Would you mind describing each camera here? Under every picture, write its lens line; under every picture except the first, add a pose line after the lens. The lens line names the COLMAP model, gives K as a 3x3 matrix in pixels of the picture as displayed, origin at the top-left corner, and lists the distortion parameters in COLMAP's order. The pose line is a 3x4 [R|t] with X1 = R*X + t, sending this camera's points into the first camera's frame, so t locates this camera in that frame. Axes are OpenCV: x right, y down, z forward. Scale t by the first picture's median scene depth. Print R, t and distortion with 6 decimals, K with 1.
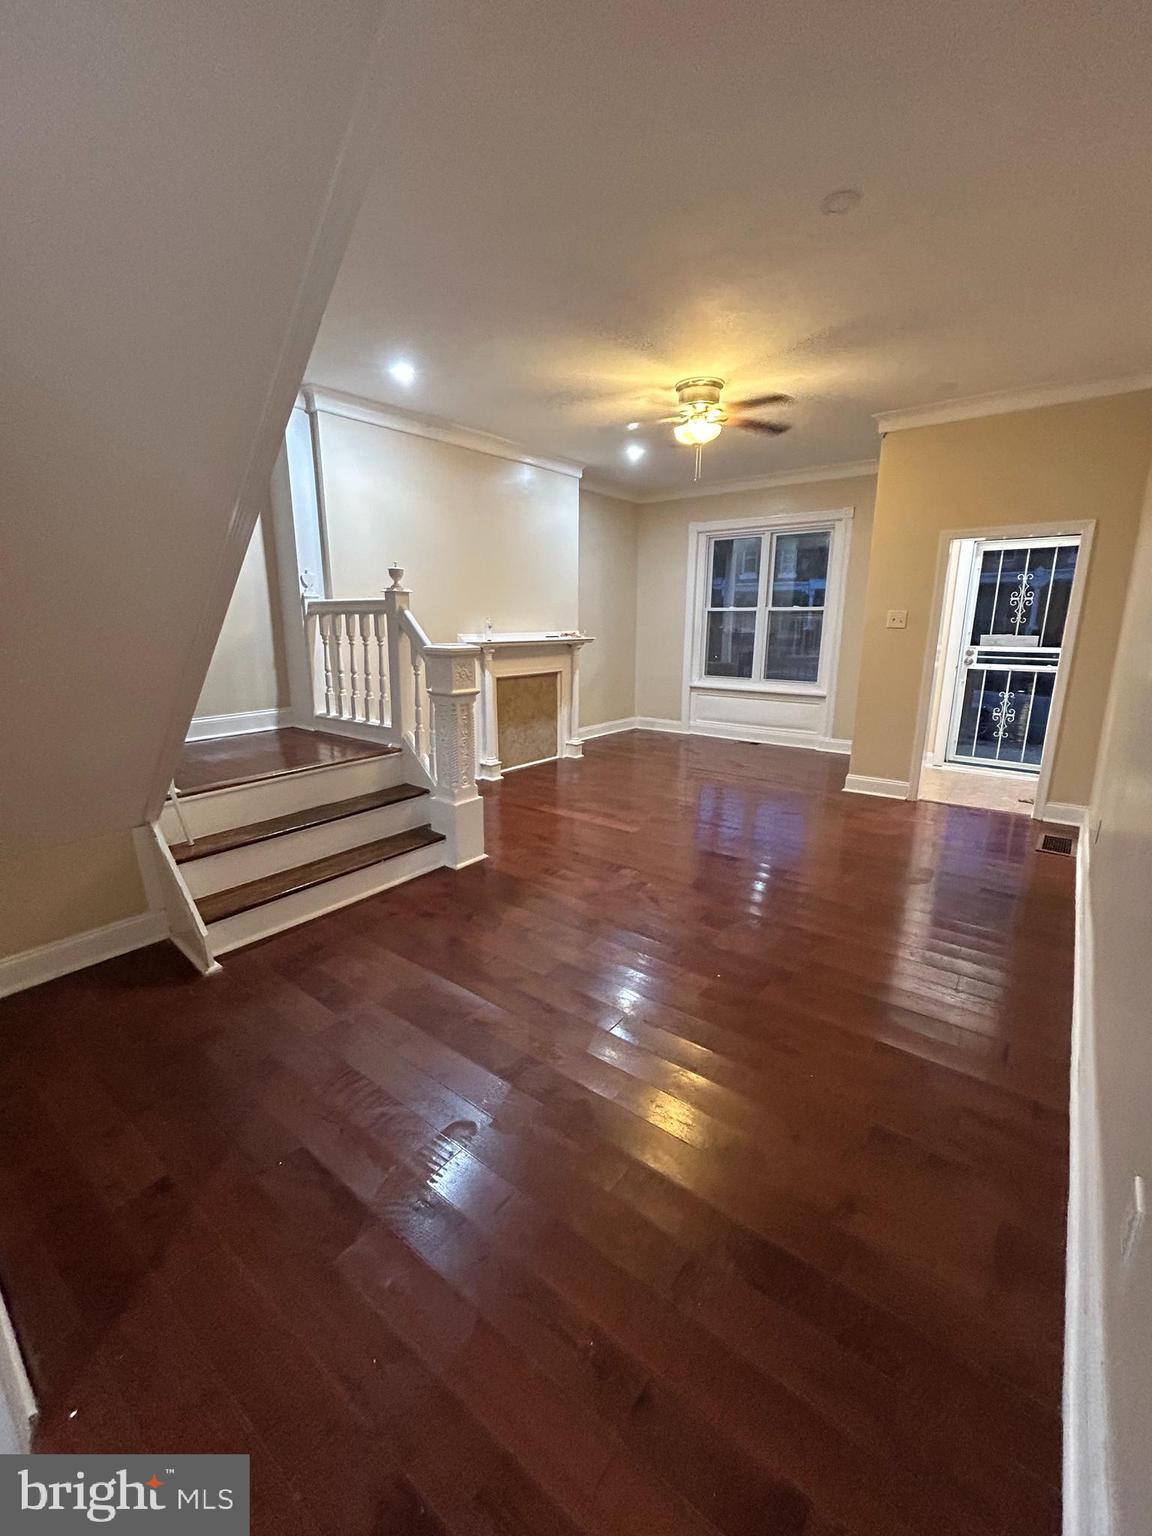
lens RADIAL K [[625.4, 0, 573.9], [0, 625.4, 760.2], [0, 0, 1]] dist [-0.000372, -0.000002]
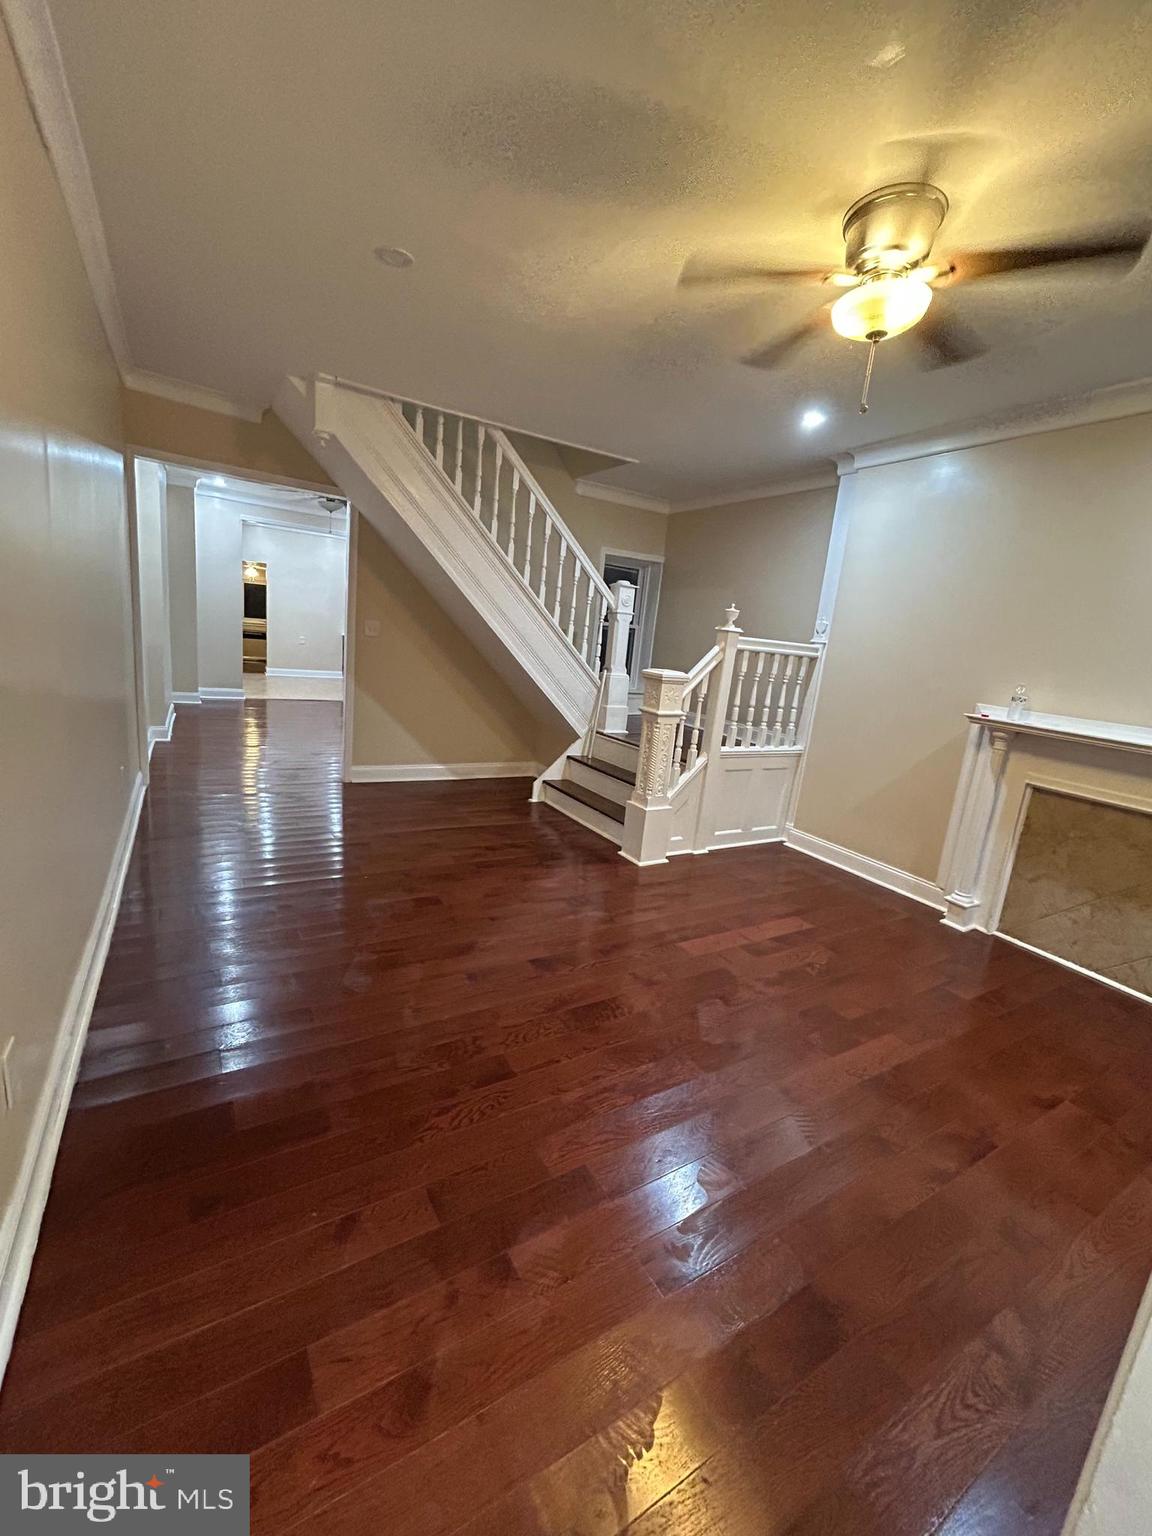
lens RADIAL K [[625.4, 0, 573.9], [0, 625.4, 760.2], [0, 0, 1]] dist [-0.000372, -0.000002]
pose [[-0.359847, 0.156654, -0.919766, 0.846822], [-0.301761, 0.913279, 0.273609, -0.267736], [0.882865, 0.376007, -0.281369, 1.108180]]
